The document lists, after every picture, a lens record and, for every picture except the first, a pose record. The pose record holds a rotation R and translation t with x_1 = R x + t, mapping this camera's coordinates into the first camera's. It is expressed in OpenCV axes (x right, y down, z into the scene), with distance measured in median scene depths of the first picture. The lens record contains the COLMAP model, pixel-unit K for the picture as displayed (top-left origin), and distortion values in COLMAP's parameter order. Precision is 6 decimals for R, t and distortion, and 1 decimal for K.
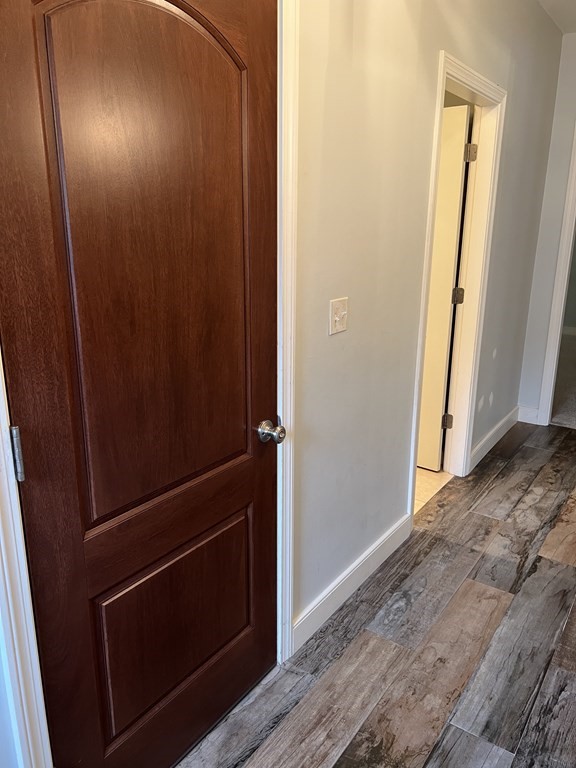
lens RADIAL K [[576.6, 0, 288.5], [0, 576.6, 383.0], [0, 0, 1]] dist [0.030380, -0.036713]
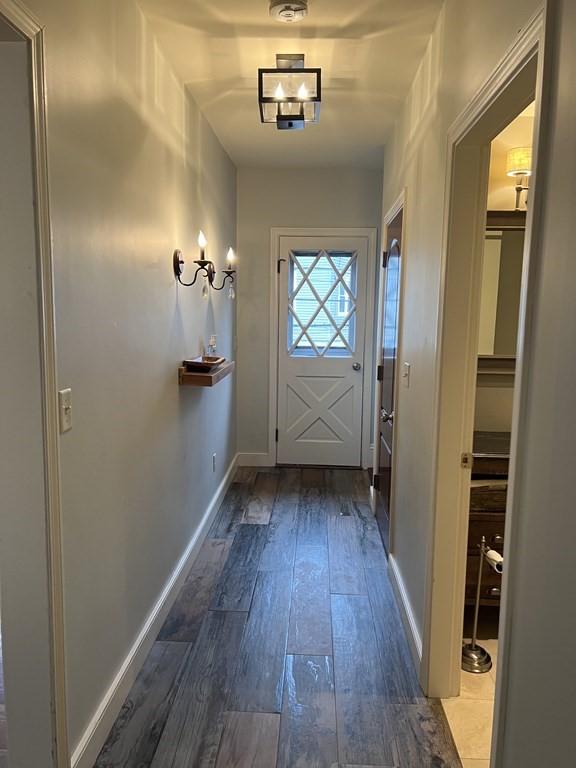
lens RADIAL K [[576.6, 0, 289.1], [0, 576.6, 384.1], [0, 0, 1]] dist [0.030380, -0.036713]
pose [[-0.843799, 0.038966, -0.535242, 1.008417], [-0.173946, 0.923658, 0.341465, -0.482947], [0.507687, 0.381231, -0.772604, 1.764038]]
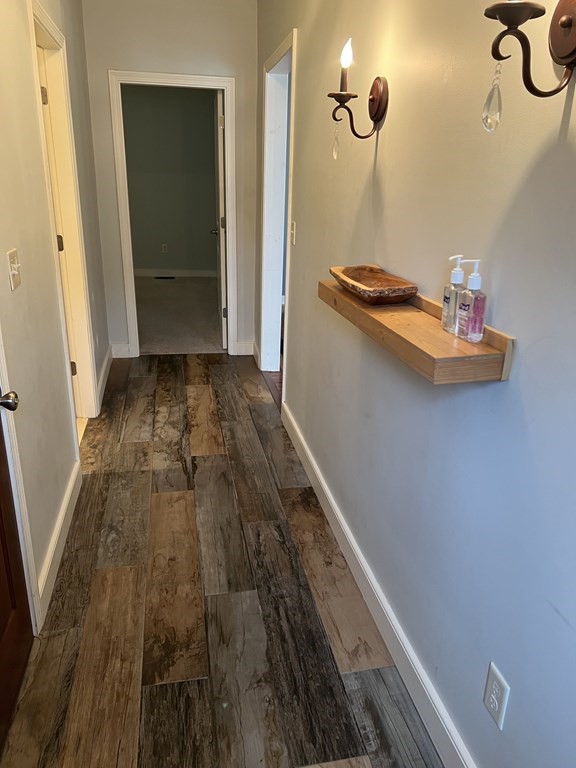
lens RADIAL K [[576.6, 0, 290.3], [0, 576.6, 382.3], [0, 0, 1]] dist [0.030380, -0.036713]
pose [[0.687777, -0.236490, 0.686320, -0.256053], [0.177443, 0.971535, 0.156949, -0.002503], [-0.703901, 0.013836, 0.710163, 0.010616]]
